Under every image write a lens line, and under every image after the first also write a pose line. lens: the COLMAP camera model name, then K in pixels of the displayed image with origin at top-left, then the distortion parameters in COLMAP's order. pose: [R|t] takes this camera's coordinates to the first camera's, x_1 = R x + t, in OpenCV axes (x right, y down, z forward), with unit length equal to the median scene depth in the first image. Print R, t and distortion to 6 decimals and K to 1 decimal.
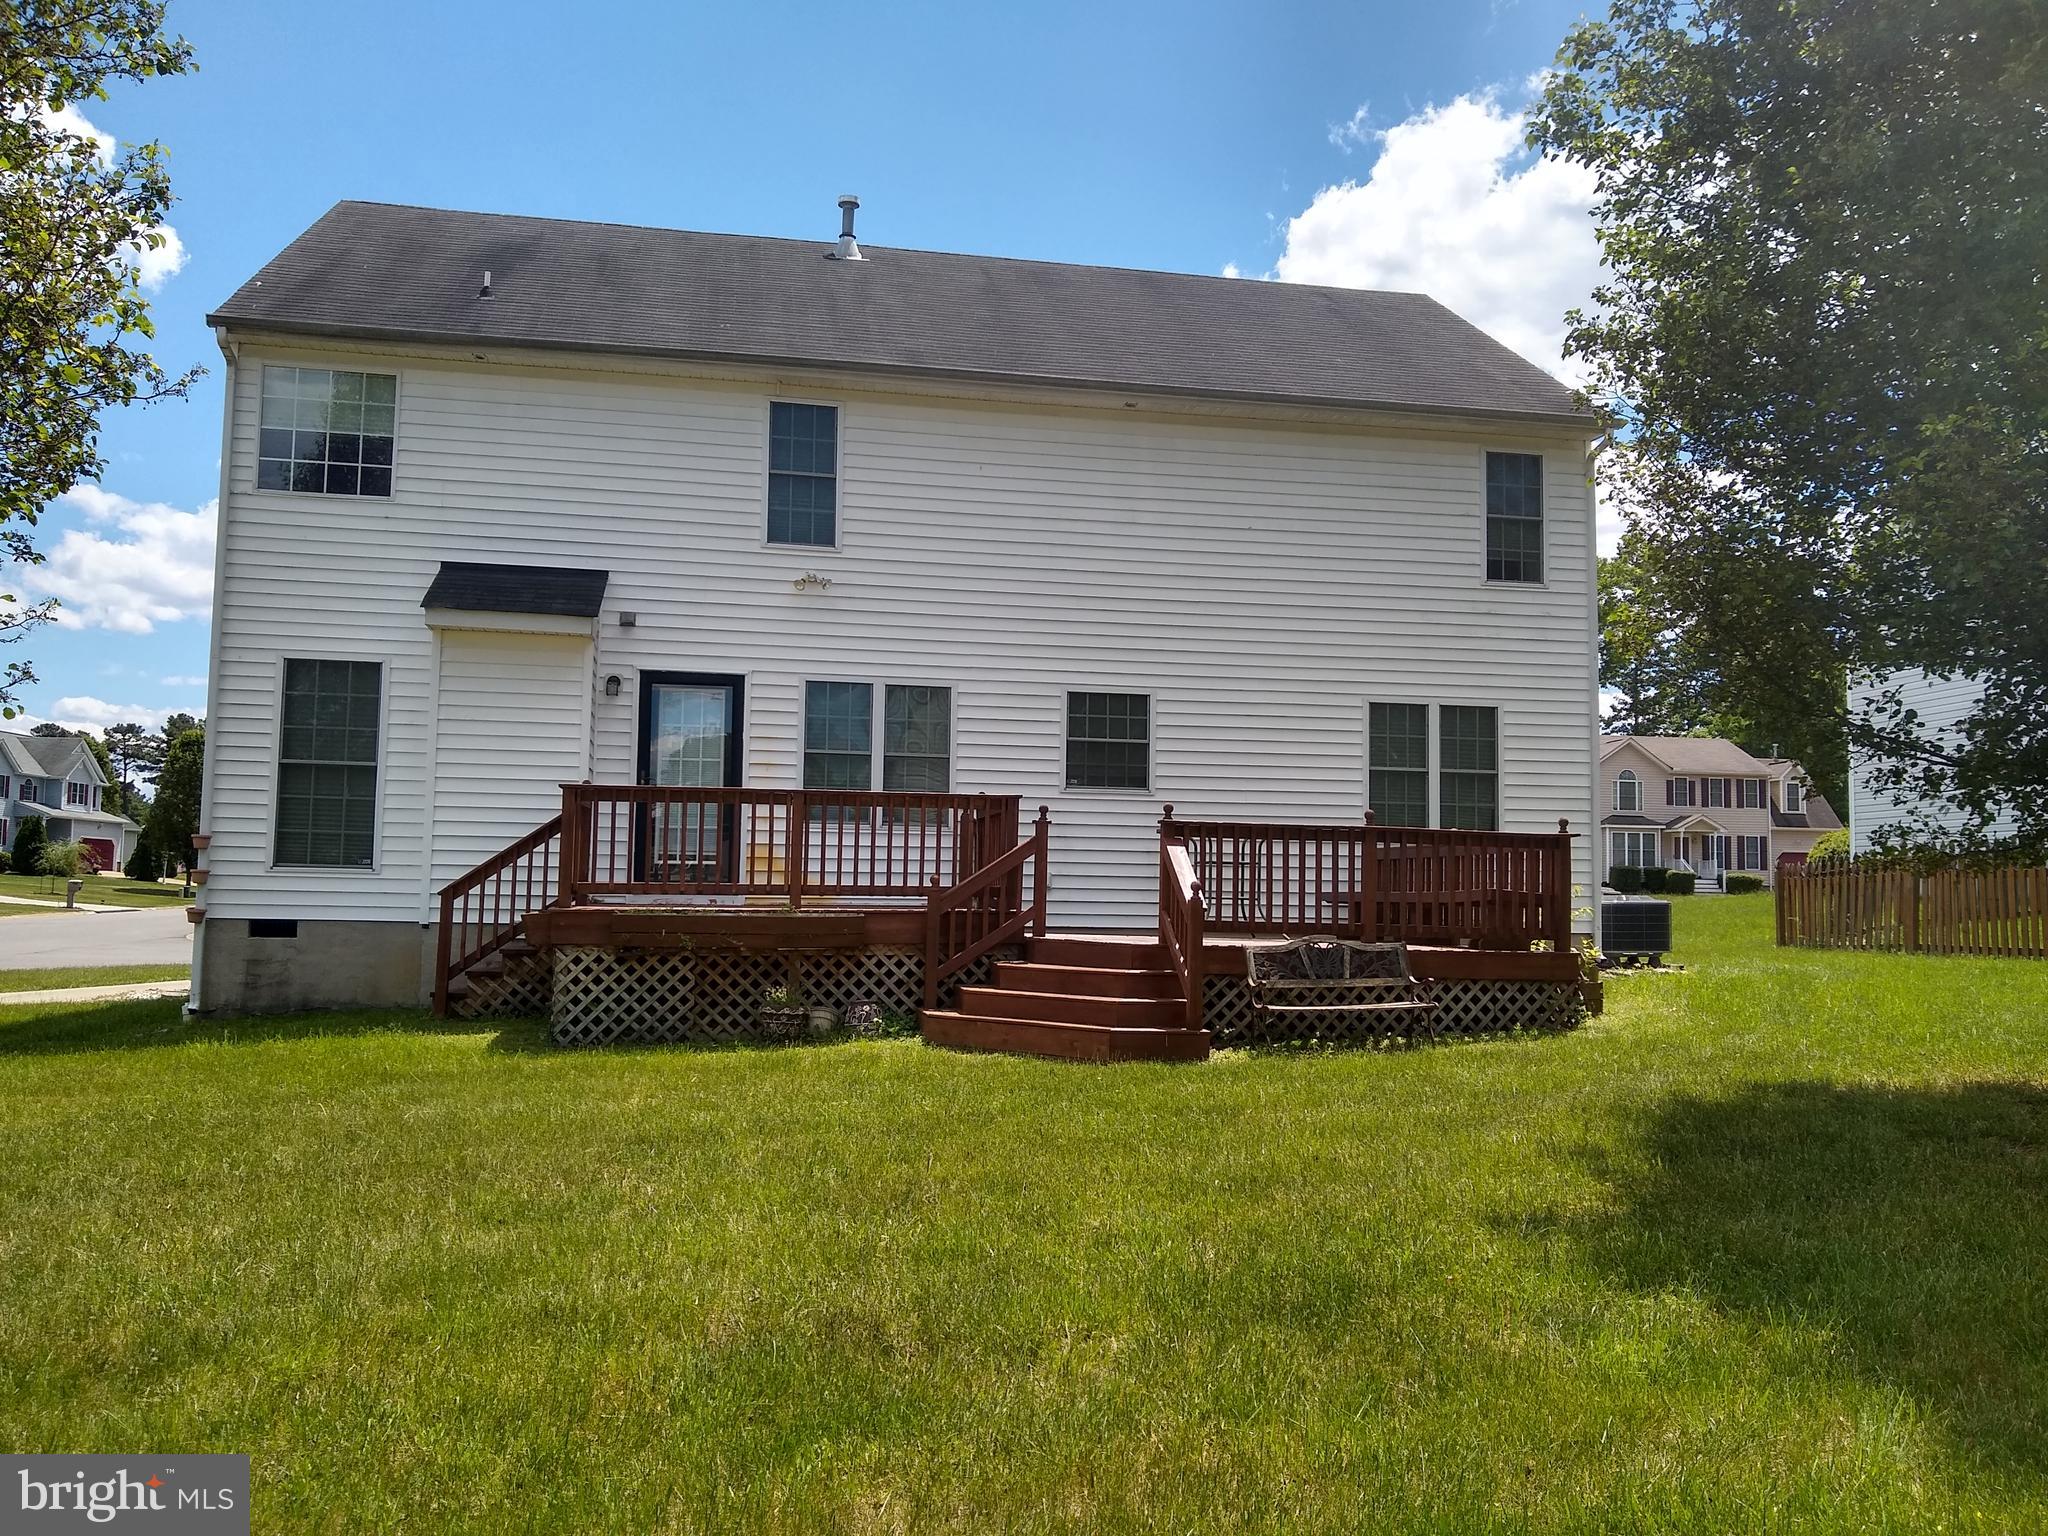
lens RADIAL K [[1623.3, 0, 1024.0], [0, 1623.3, 768.0], [0, 0, 1]] dist [0.025569, -0.044101]
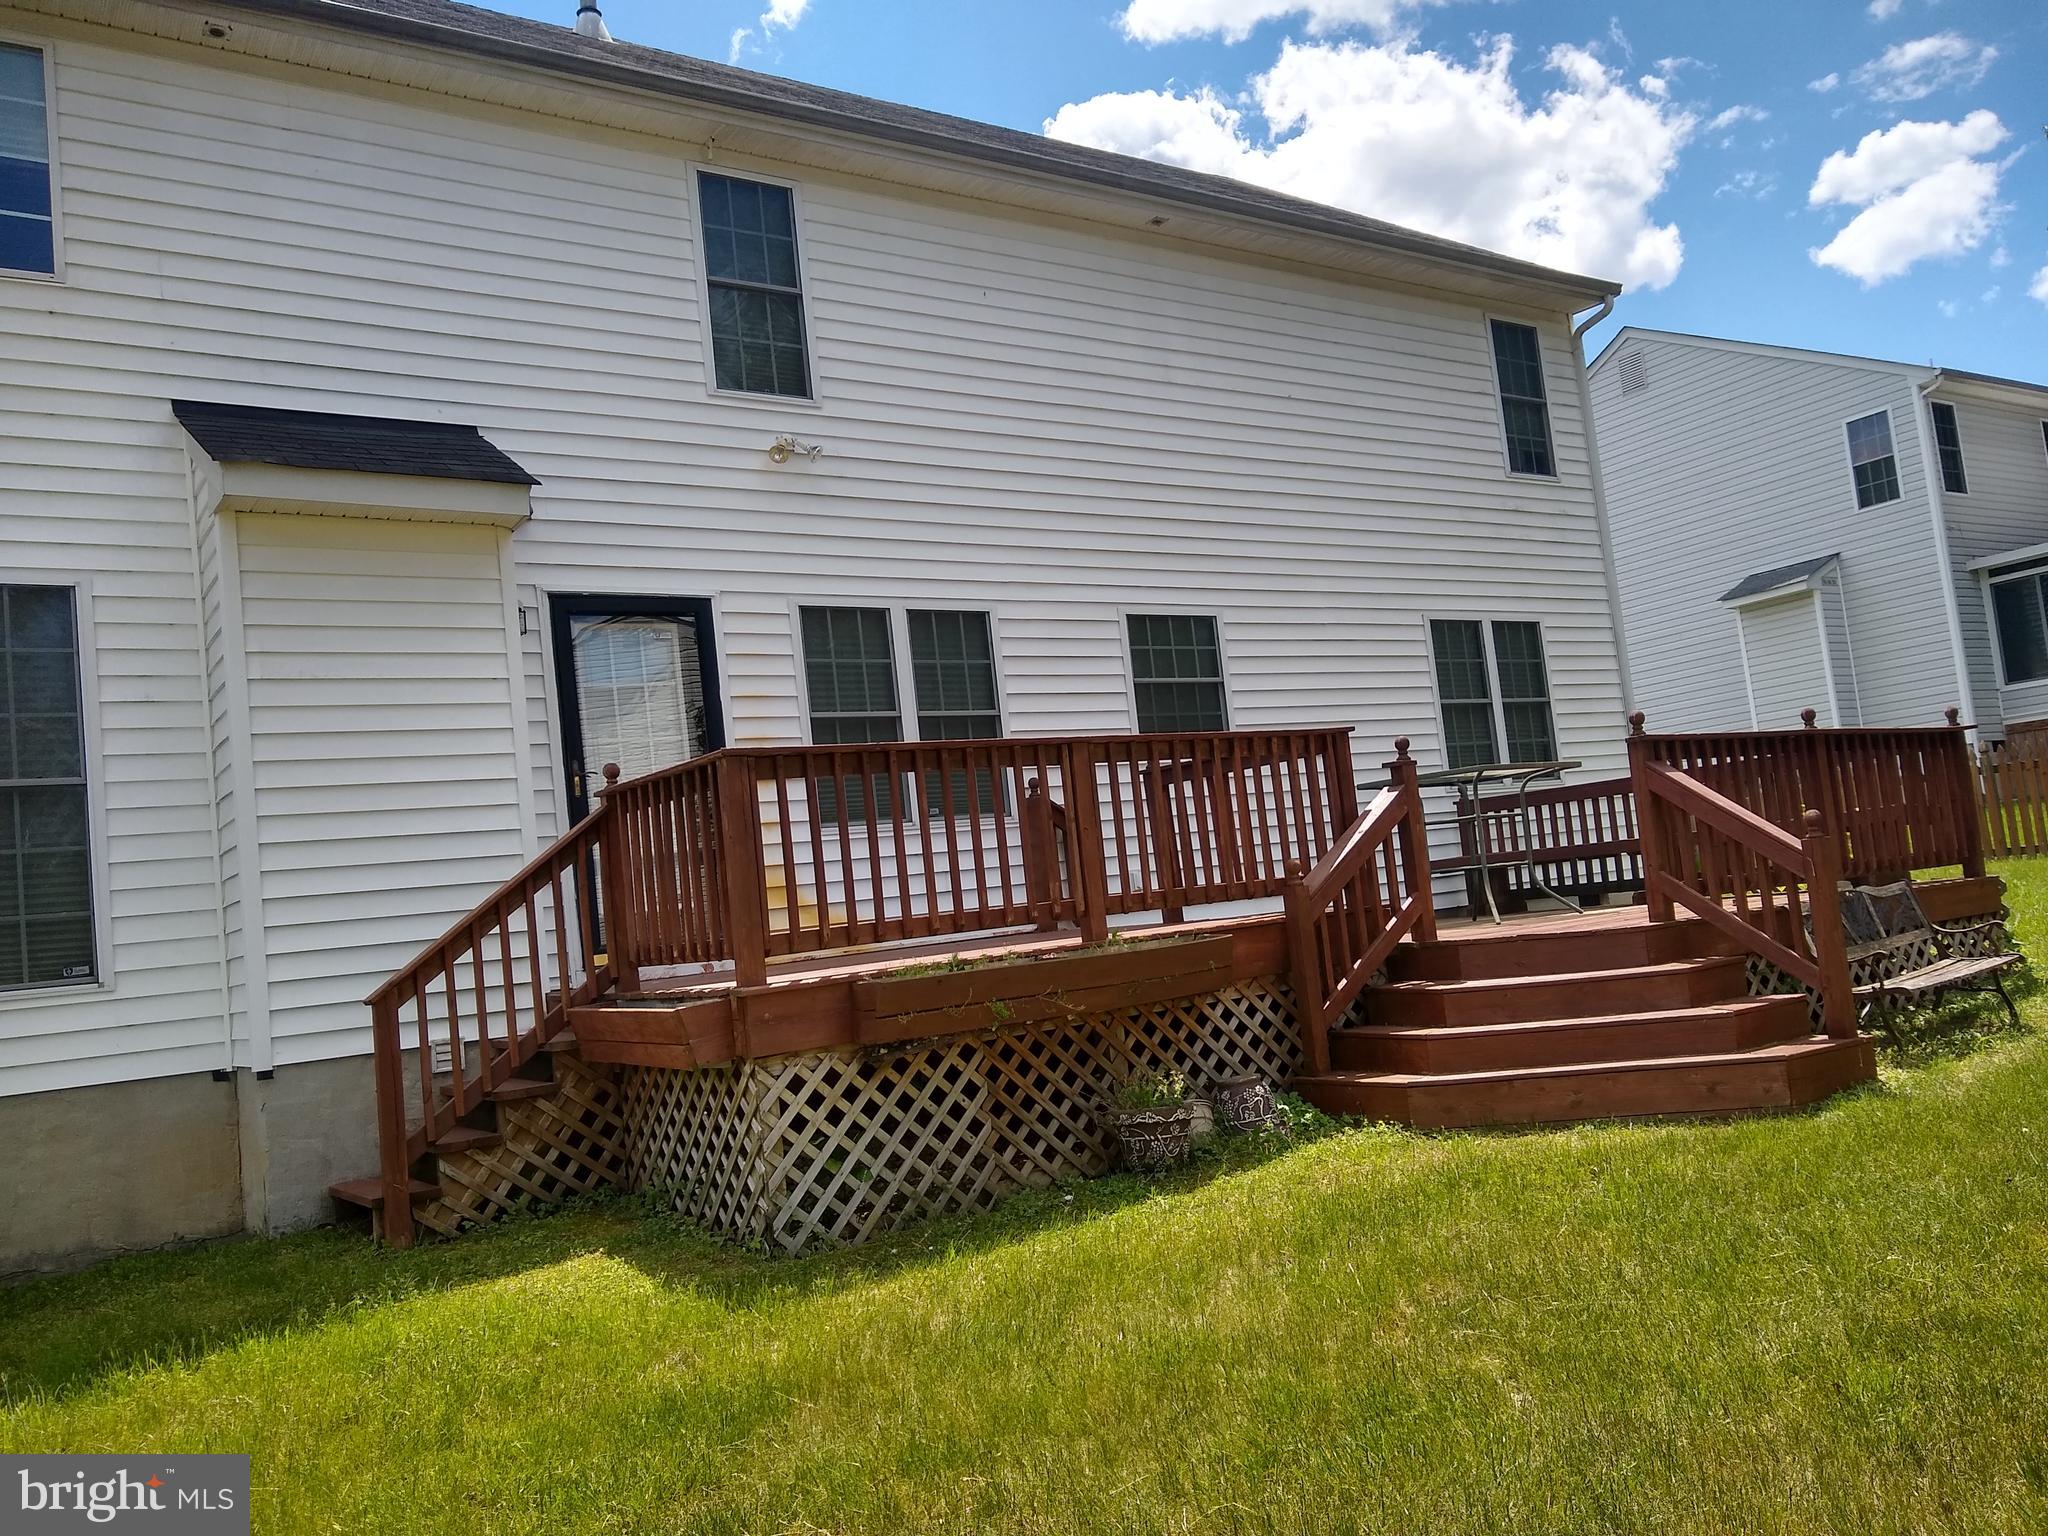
lens RADIAL K [[1623.1, 0, 1024.0], [0, 1623.1, 768.0], [0, 0, 1]] dist [0.004192, 0.006345]
pose [[0.908429, -0.075504, 0.411163, -0.332424], [0.086148, 0.996255, -0.007388, 0.022986], [-0.409065, 0.042132, 0.911532, 0.398847]]
